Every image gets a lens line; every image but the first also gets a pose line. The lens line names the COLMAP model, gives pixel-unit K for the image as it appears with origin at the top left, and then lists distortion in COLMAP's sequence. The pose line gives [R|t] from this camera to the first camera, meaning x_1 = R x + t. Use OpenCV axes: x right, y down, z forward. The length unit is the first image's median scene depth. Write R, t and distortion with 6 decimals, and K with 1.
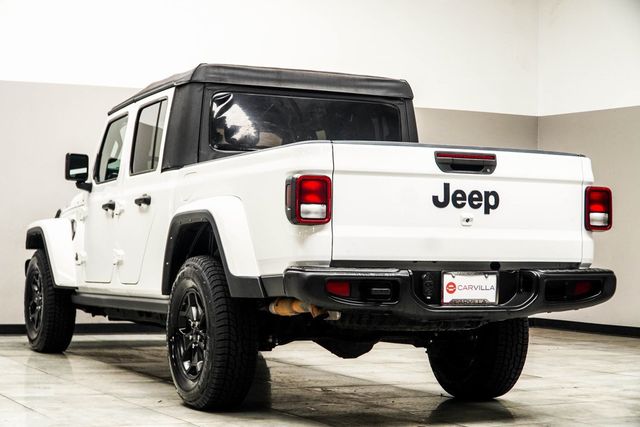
lens RADIAL K [[1314.5, 0, 320.0], [0, 1314.5, 213.5], [0, 0, 1]] dist [-0.200623, -0.239497]
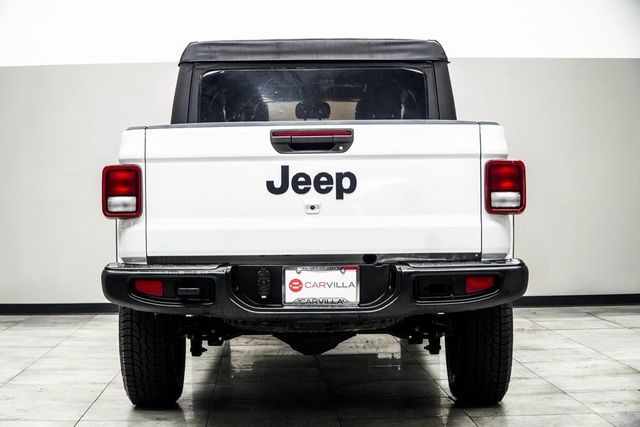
lens RADIAL K [[1272.9, 0, 319.4], [0, 1272.9, 223.5], [0, 0, 1]] dist [-0.232324, -0.090867]
pose [[0.901919, -0.017675, -0.431544, 0.474863], [0.036352, 0.998723, 0.035070, -0.013453], [0.430373, -0.047318, 0.901410, 0.242131]]
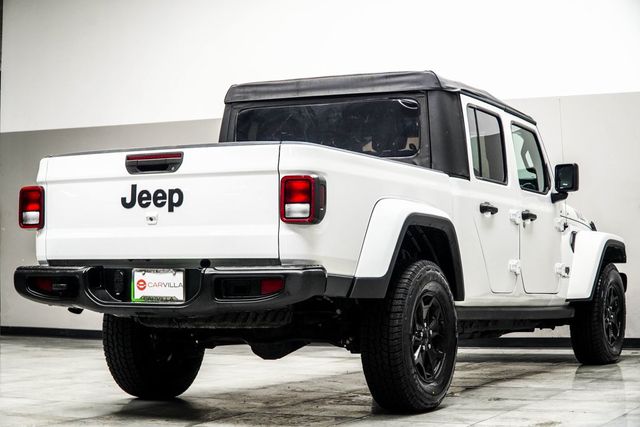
lens RADIAL K [[1368.5, 0, 320.0], [0, 1368.5, 213.5], [0, 0, 1]] dist [-0.228999, -0.099438]
pose [[0.593805, -0.050728, -0.803008, 1.040130], [0.032923, 0.998707, -0.038745, 0.046205], [0.803935, -0.003430, 0.594708, 0.466923]]
